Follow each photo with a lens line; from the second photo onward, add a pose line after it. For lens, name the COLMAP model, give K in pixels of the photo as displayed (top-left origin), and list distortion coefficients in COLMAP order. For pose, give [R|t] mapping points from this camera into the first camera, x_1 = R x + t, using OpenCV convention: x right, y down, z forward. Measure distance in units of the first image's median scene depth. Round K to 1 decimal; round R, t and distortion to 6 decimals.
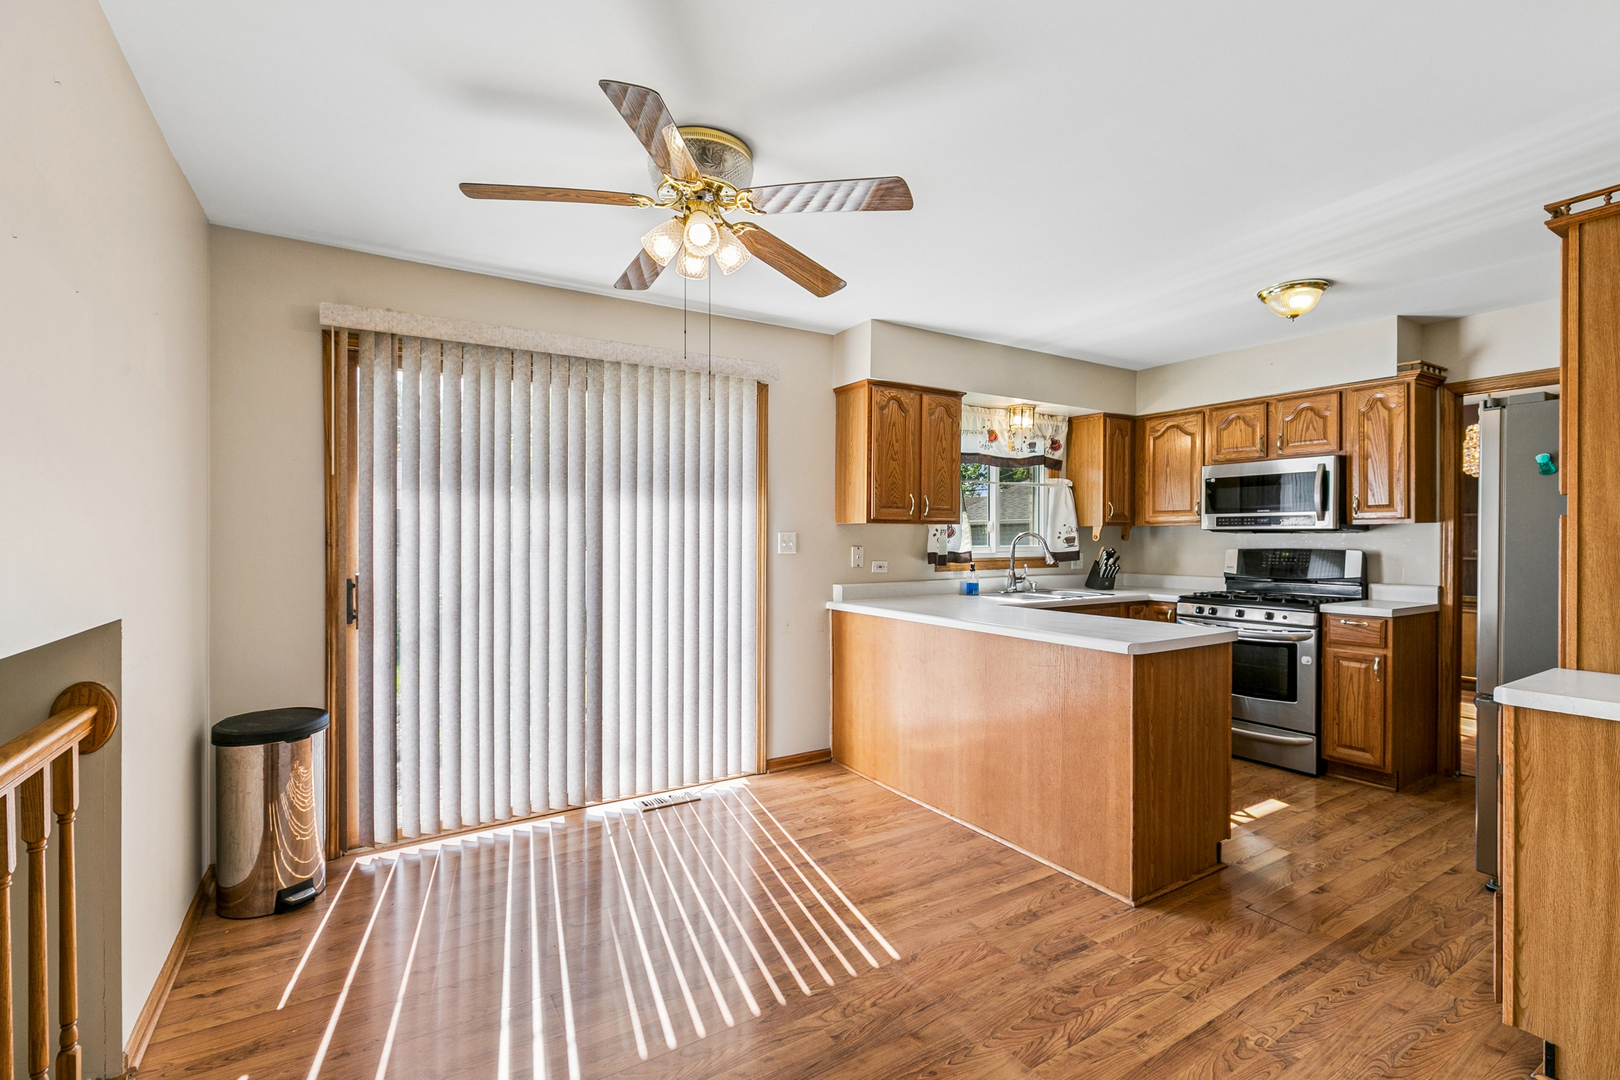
lens RADIAL K [[724.1, 0, 812.6], [0, 724.1, 540.1], [0, 0, 1]] dist [0.009761, -0.000697]
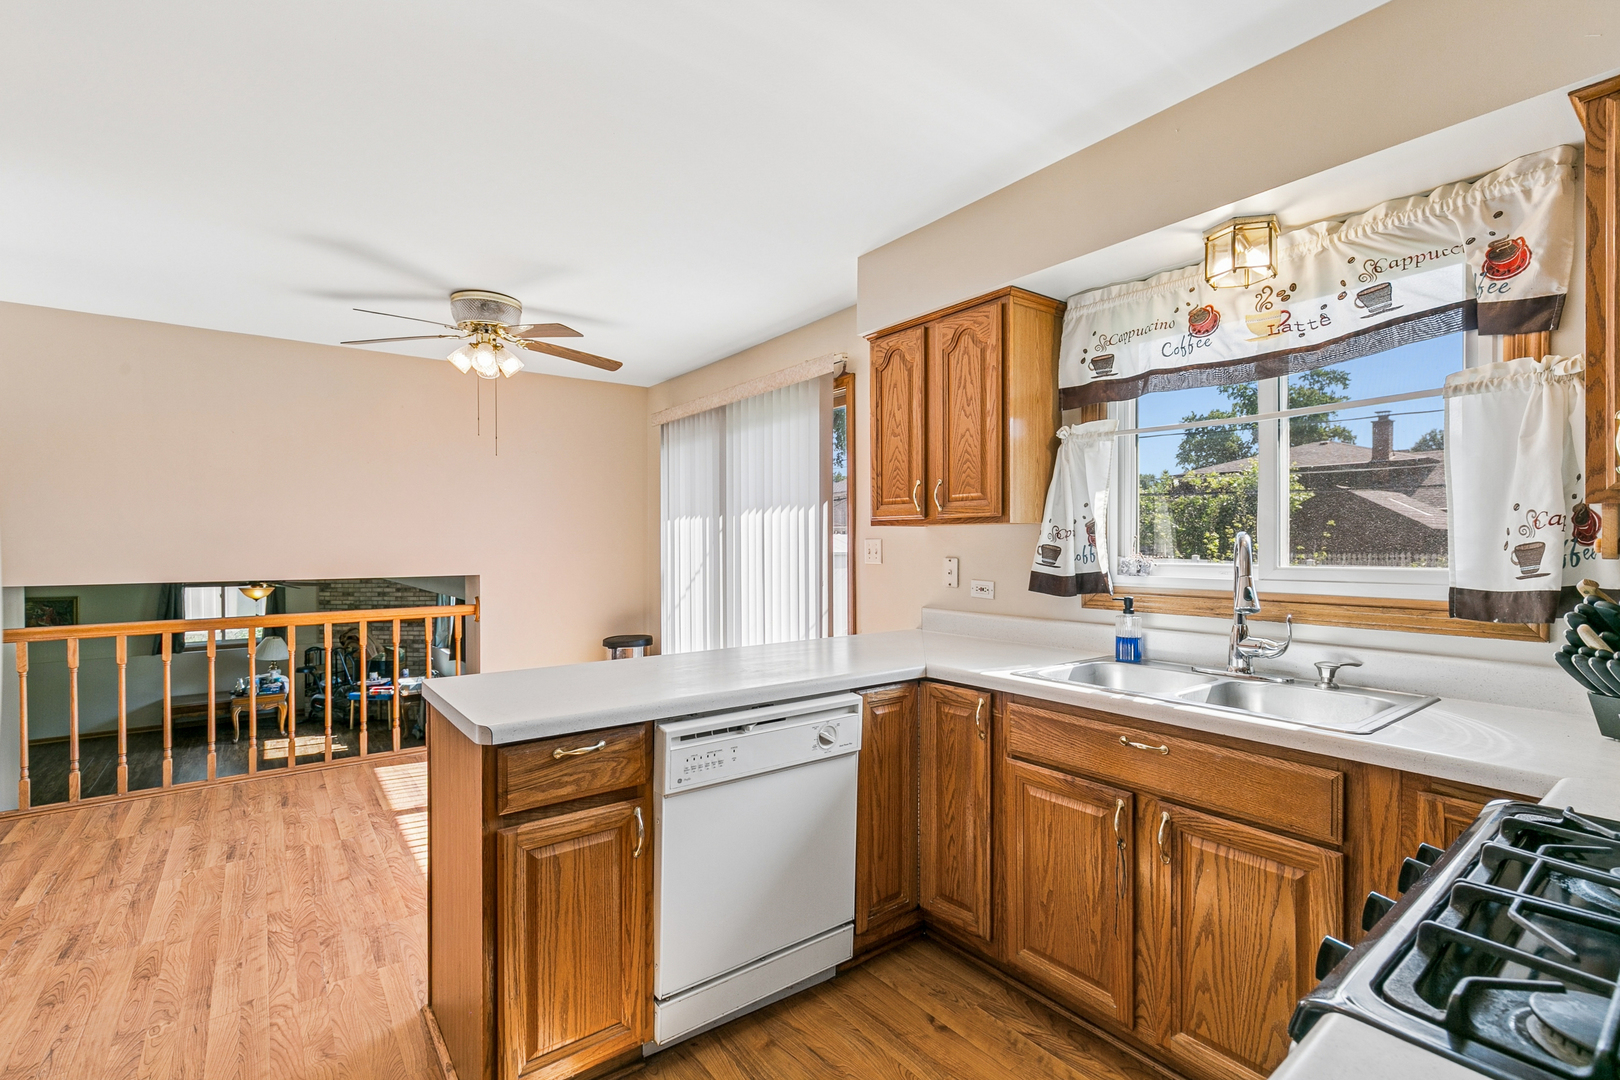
lens RADIAL K [[724.1, 0, 813.7], [0, 724.1, 543.2], [0, 0, 1]] dist [0.009761, -0.000697]
pose [[0.088519, -0.001059, -0.996074, 0.682582], [-0.000486, 0.999999, -0.001106, -0.004447], [0.996074, 0.000582, 0.088518, 0.722440]]
